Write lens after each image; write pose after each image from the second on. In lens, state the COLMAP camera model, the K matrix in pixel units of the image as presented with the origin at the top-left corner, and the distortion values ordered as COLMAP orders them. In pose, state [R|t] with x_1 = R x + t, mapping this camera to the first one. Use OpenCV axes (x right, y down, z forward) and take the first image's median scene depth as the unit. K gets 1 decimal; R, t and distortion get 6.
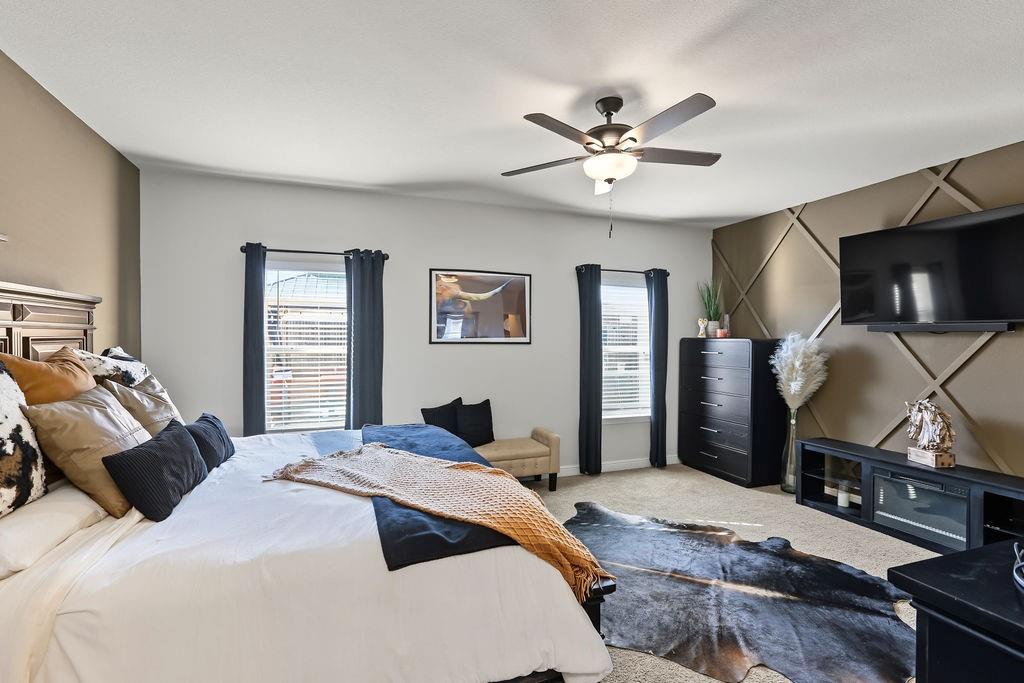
lens RADIAL K [[461.9, 0, 511.9], [0, 461.9, 344.8], [0, 0, 1]] dist [-0.009019, 0.003171]
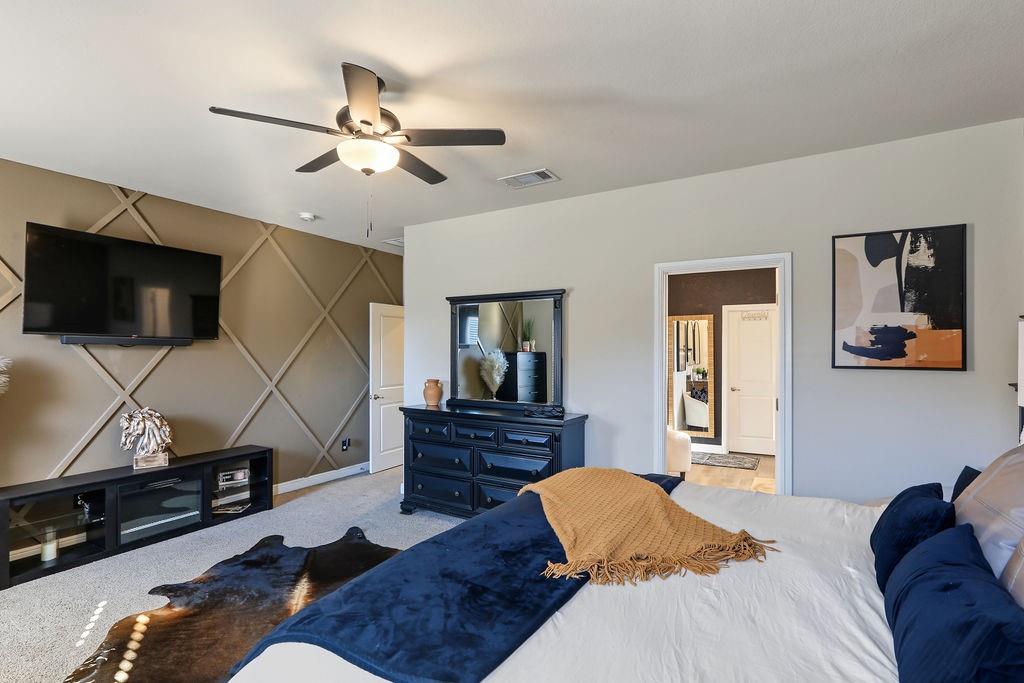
lens RADIAL K [[461.9, 0, 512.9], [0, 461.9, 346.2], [0, 0, 1]] dist [-0.009019, 0.003171]
pose [[-0.596474, 0.006404, 0.802607, -0.370554], [0.005716, 0.999977, -0.003731, -0.013221], [-0.802612, 0.002362, -0.596496, 0.746221]]
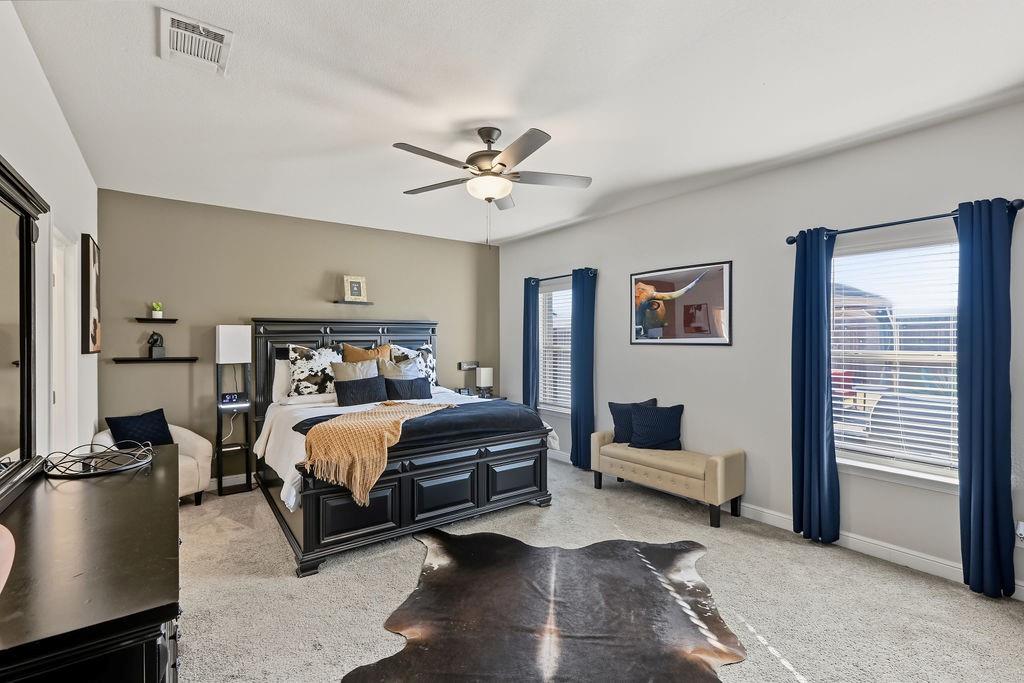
lens RADIAL K [[461.9, 0, 513.2], [0, 461.9, 341.1], [0, 0, 1]] dist [-0.009019, 0.003171]
pose [[0.295952, -0.001871, -0.955201, 0.763118], [-0.015987, 0.999848, -0.006912, 0.002024], [0.955069, 0.017317, 0.295877, 0.421517]]
